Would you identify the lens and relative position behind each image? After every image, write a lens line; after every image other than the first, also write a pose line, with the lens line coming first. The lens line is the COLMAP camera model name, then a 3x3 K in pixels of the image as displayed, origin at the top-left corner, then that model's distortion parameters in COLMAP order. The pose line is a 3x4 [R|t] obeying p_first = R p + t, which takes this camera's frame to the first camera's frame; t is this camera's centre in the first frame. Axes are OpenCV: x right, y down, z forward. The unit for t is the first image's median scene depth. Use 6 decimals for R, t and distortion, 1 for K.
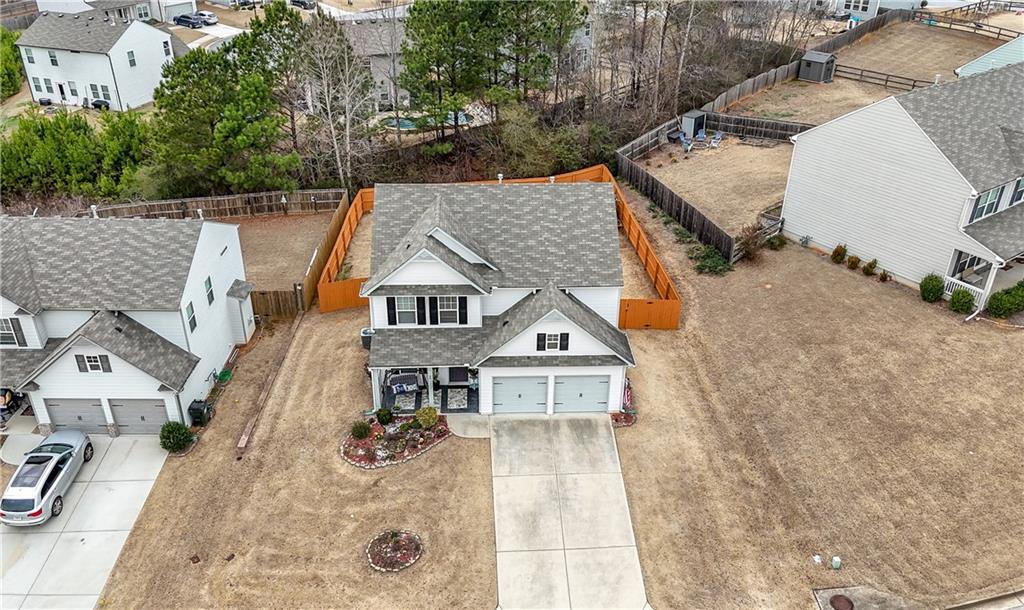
lens RADIAL K [[825.0, 0, 512.0], [0, 825.0, 305.0], [0, 0, 1]] dist [0.029368, 0.008647]
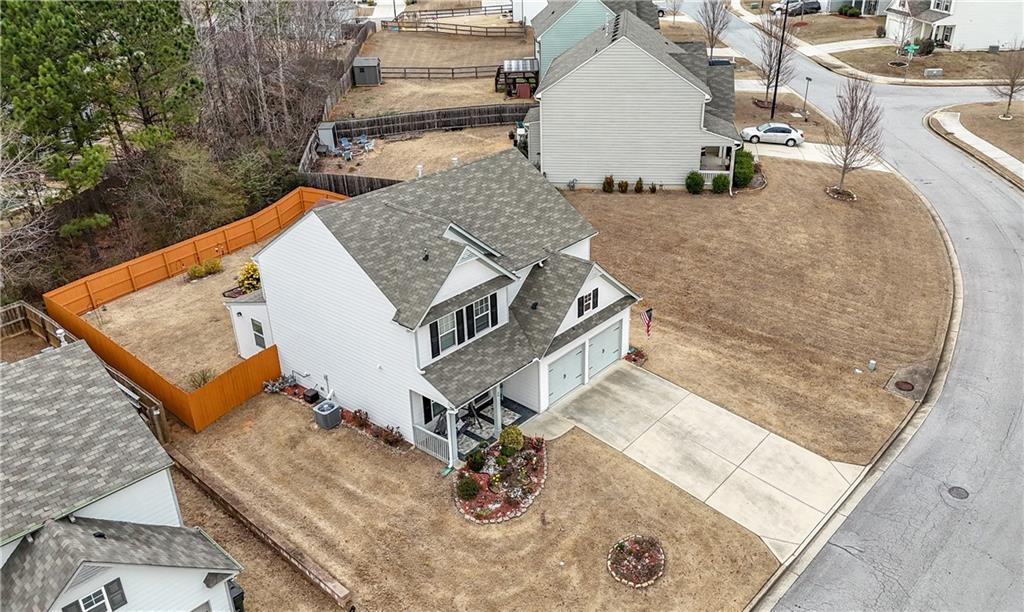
lens RADIAL K [[809.1, 0, 546.7], [0, 809.1, 305.9], [0, 0, 1]] dist [0.073252, -0.087044]
pose [[0.667179, -0.340656, 0.662439, -0.568905], [0.377852, 0.921168, 0.093150, -0.053737], [-0.641950, 0.188156, 0.743302, 0.315682]]
